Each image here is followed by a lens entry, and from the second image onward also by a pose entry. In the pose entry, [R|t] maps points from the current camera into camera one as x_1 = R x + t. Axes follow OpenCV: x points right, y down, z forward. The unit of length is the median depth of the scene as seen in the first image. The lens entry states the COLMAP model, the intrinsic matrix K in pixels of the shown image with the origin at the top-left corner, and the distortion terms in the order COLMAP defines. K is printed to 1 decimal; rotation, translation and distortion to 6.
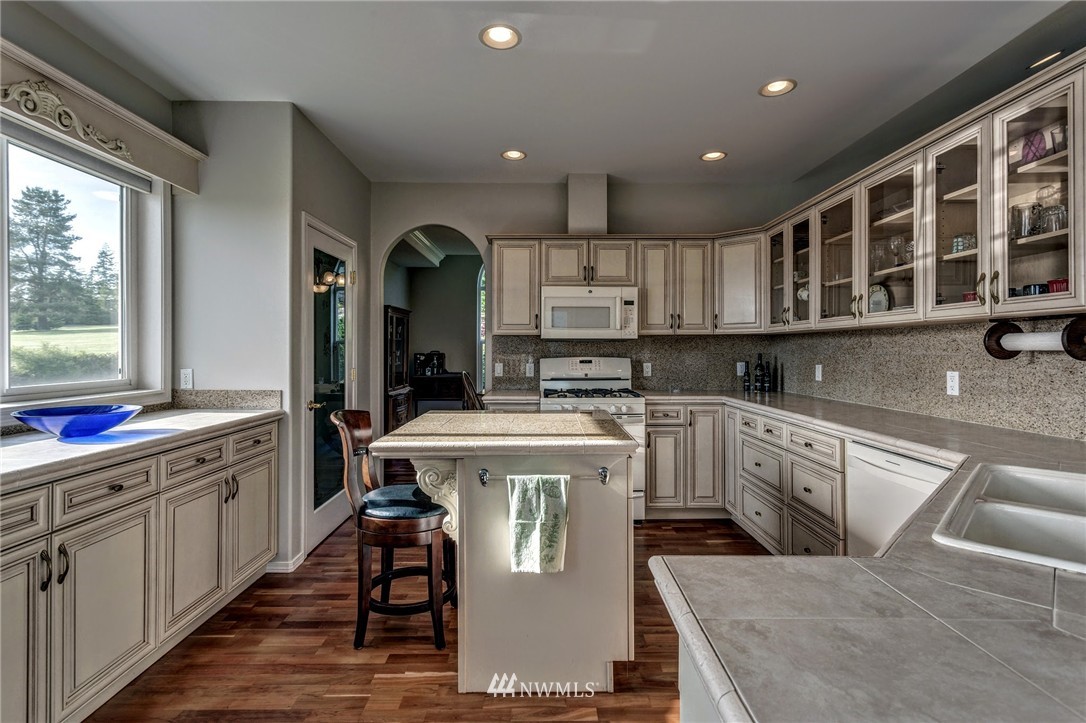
lens RADIAL K [[520.4, 0, 541.9], [0, 520.4, 352.6], [0, 0, 1]] dist [0.002361, 0.002501]
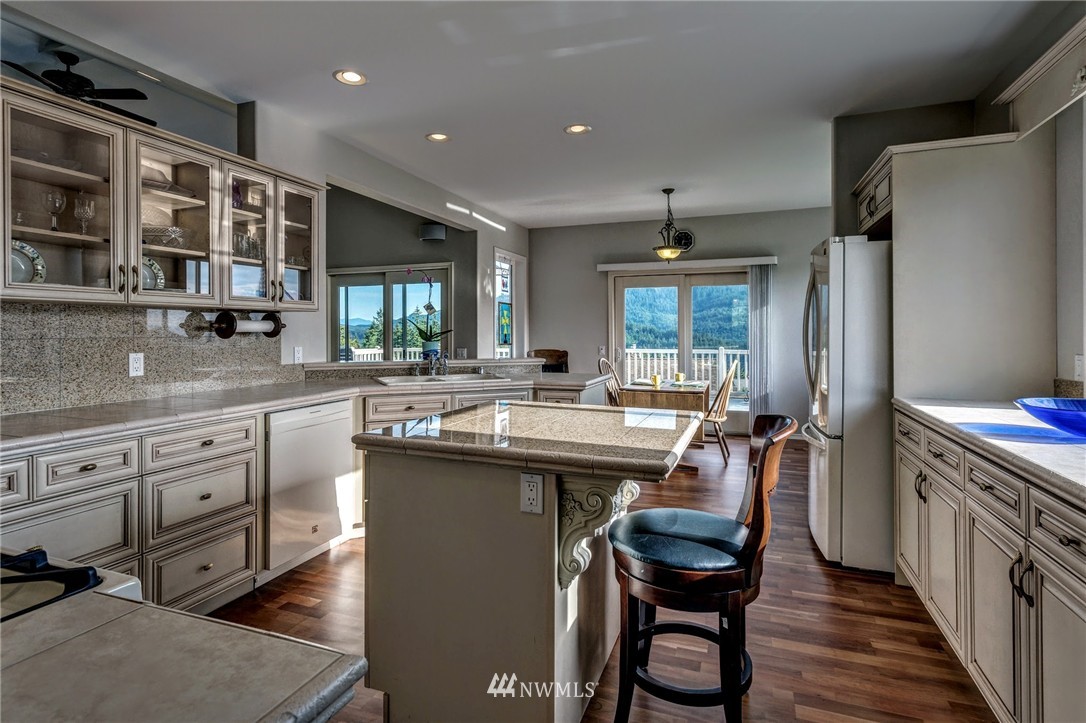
lens RADIAL K [[546.6, 0, 501.5], [0, 546.6, 327.7], [0, 0, 1]] dist [0.011641, -0.000976]
pose [[-0.907445, 0.000438, 0.420170, -0.329683], [0.000347, 1.000000, -0.000293, -0.013959], [-0.420170, -0.000120, -0.907445, 1.704593]]
